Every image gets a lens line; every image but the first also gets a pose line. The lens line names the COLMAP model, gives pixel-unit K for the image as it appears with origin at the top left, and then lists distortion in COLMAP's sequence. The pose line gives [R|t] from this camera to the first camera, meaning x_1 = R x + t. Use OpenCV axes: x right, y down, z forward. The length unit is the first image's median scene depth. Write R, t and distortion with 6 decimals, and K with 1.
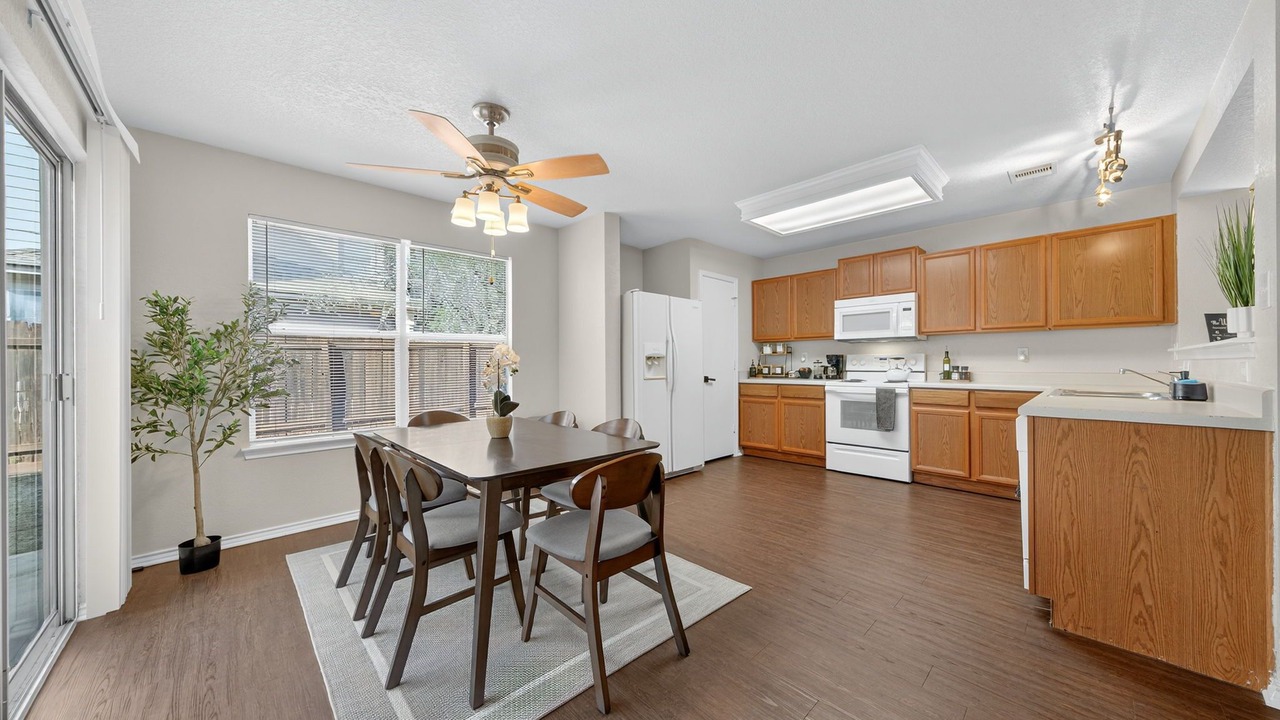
lens RADIAL K [[428.9, 0, 660.6], [0, 428.9, 362.3], [0, 0, 1]] dist [0.009655, 0.000068]
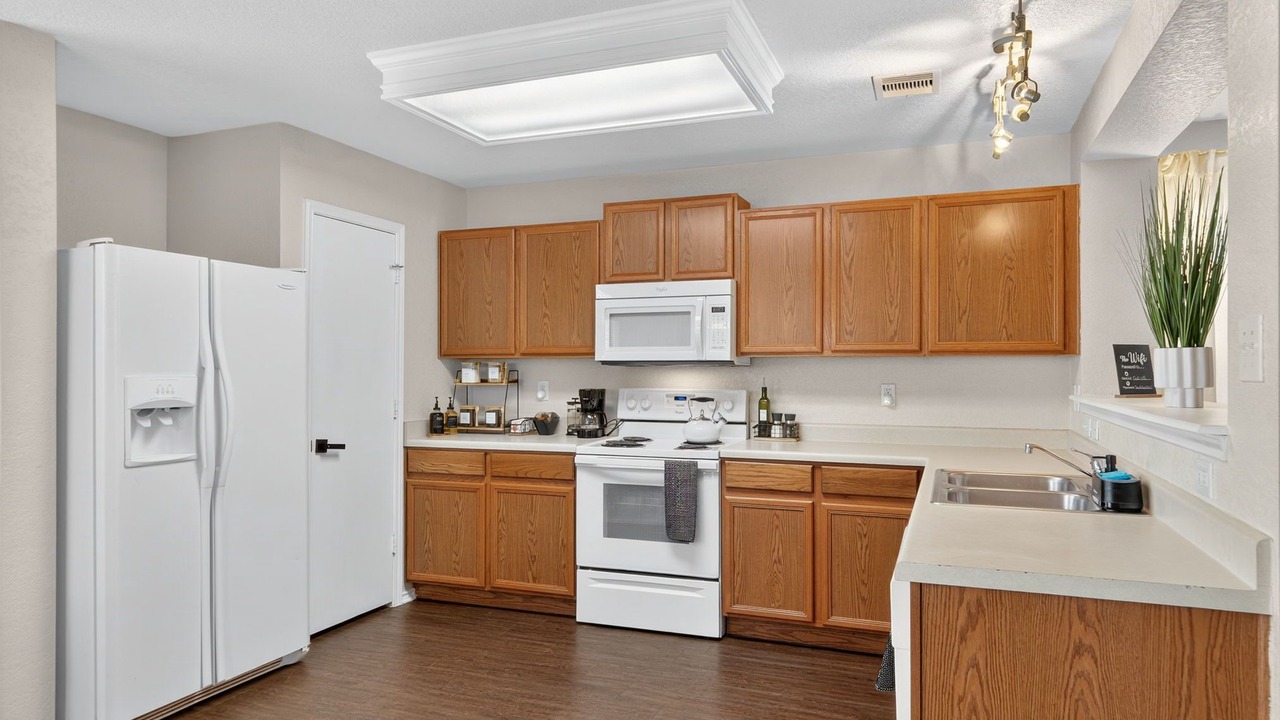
lens RADIAL K [[785.6, 0, 647.6], [0, 785.6, 367.2], [0, 0, 1]] dist [0.000175, 0.001473]
pose [[0.916779, 0.005554, 0.399357, 0.108917], [-0.005070, 0.999985, -0.002268, -0.051113], [-0.399364, 0.000055, 0.916793, 0.148827]]
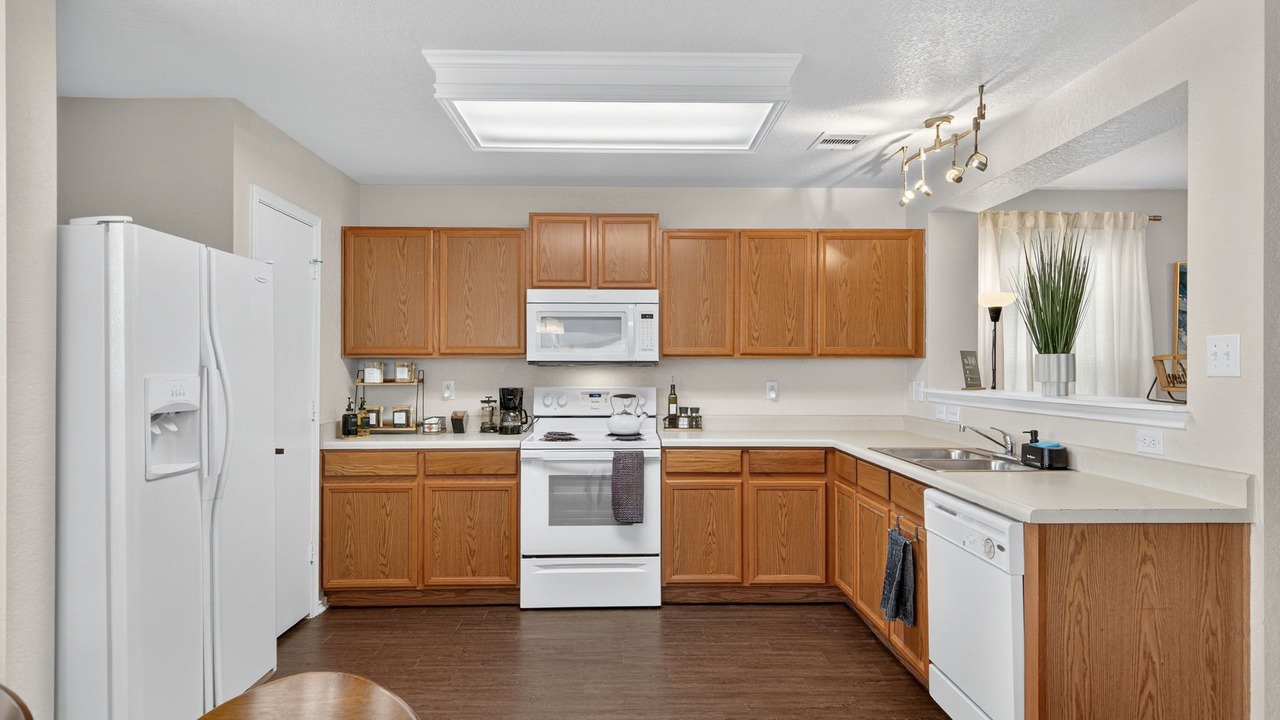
lens RADIAL K [[734.2, 0, 638.1], [0, 734.2, 368.4], [0, 0, 1]] dist [0.005210, -0.000541]
pose [[0.703468, 0.005476, 0.710706, -0.172991], [-0.004932, 0.999984, -0.002824, -0.048935], [-0.710710, -0.001518, 0.703483, 0.301192]]
